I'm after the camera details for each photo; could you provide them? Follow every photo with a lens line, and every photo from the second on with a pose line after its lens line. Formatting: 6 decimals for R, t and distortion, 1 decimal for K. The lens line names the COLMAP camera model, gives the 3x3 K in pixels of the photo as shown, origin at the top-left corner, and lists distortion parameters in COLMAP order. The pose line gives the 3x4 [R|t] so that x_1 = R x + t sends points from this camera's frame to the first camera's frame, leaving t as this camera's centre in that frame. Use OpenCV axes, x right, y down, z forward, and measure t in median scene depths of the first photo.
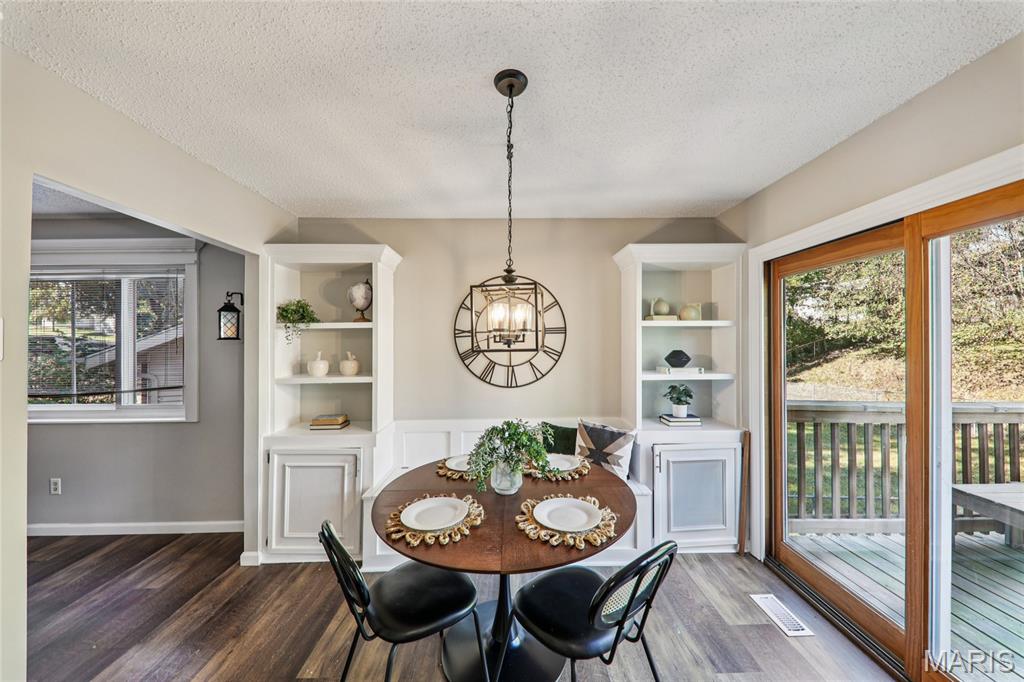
lens RADIAL K [[356.4, 0, 509.2], [0, 356.4, 337.1], [0, 0, 1]] dist [0.017491, -0.010004]
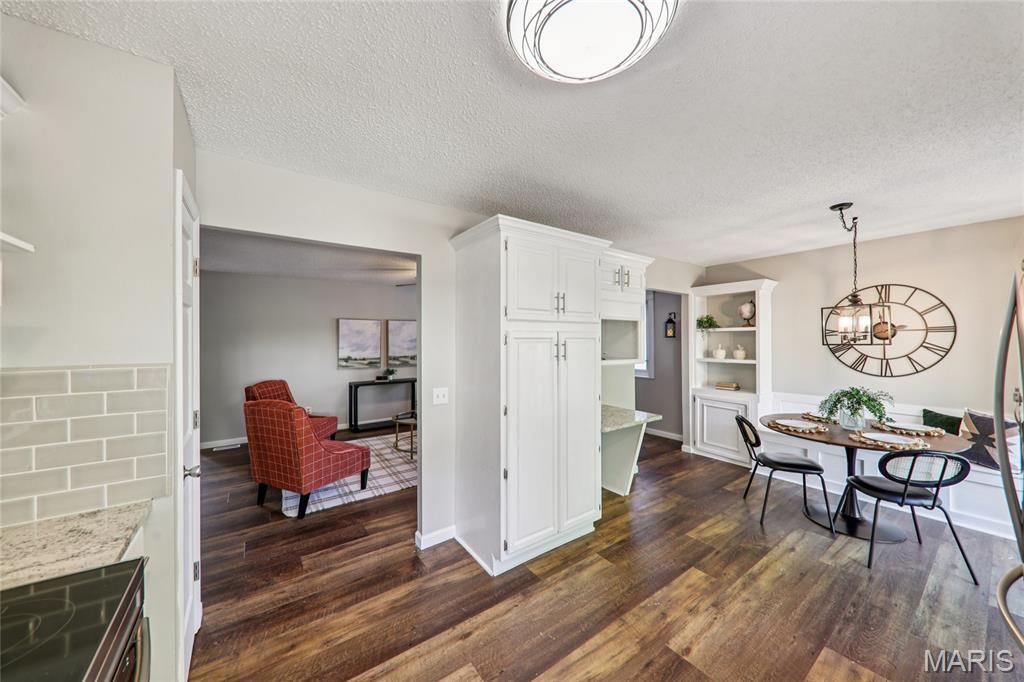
lens RADIAL K [[356.4, 0, 509.2], [0, 356.4, 337.1], [0, 0, 1]] dist [0.017491, -0.010004]
pose [[0.584549, -0.001457, -0.811357, 0.276261], [0.011453, 0.999914, 0.006456, -0.018310], [0.811278, -0.013066, 0.584515, -0.838479]]
